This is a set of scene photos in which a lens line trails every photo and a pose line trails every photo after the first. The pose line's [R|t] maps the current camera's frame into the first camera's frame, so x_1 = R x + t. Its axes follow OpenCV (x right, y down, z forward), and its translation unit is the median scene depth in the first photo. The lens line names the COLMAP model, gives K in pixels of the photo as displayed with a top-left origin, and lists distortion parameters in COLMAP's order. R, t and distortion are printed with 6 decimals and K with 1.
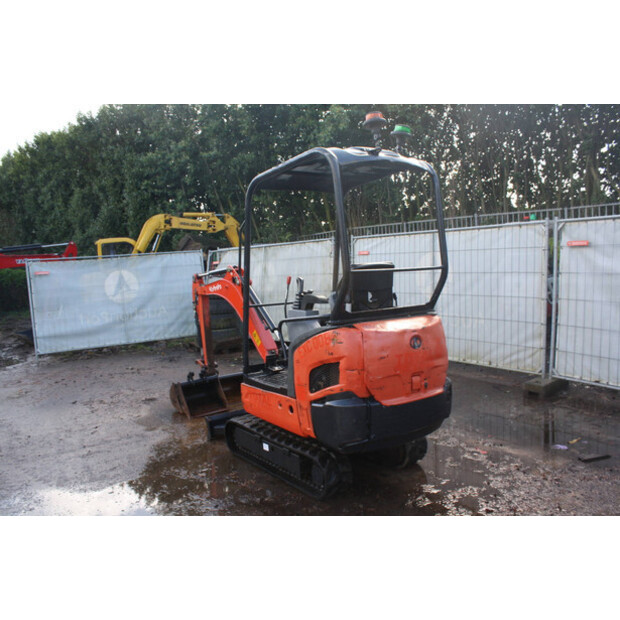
lens RADIAL K [[517.4, 0, 308.3], [0, 517.4, 326.2], [0, 0, 1]] dist [-0.179307, 0.152811]
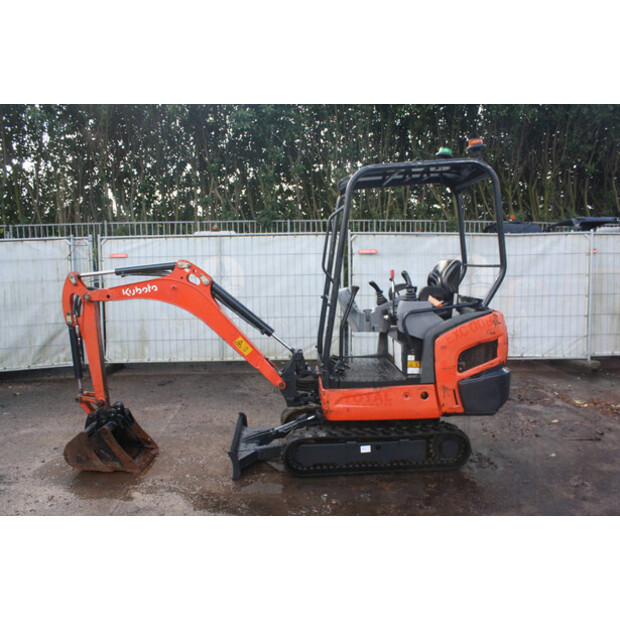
lens RADIAL K [[517.4, 0, 308.3], [0, 517.4, 326.2], [0, 0, 1]] dist [-0.179307, 0.152811]
pose [[0.562116, -0.069791, 0.824109, -0.592994], [0.092494, 0.995487, 0.021215, -0.014408], [-0.821870, 0.064300, 0.566034, 0.347266]]
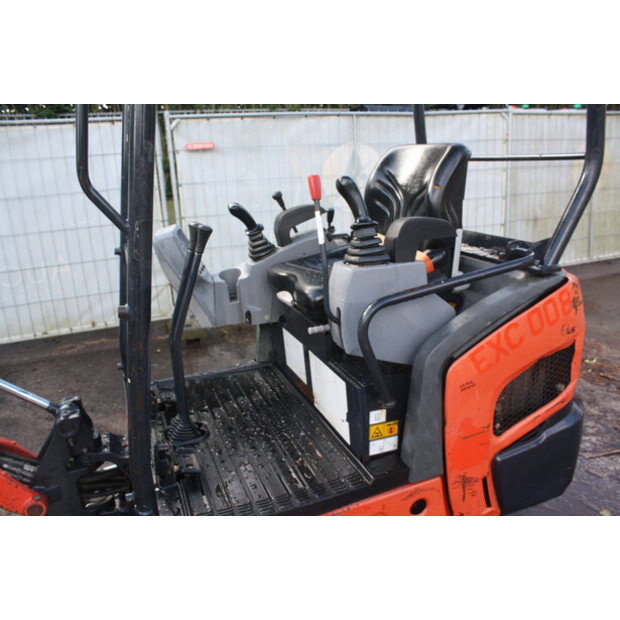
lens RADIAL K [[511.3, 0, 301.5], [0, 511.3, 329.2], [0, 0, 1]] dist [-0.078520, 0.003799]
pose [[0.271747, -0.278906, 0.921067, -0.226711], [0.155478, 0.957234, 0.243986, -0.050760], [-0.949726, 0.076903, 0.303489, 0.557464]]
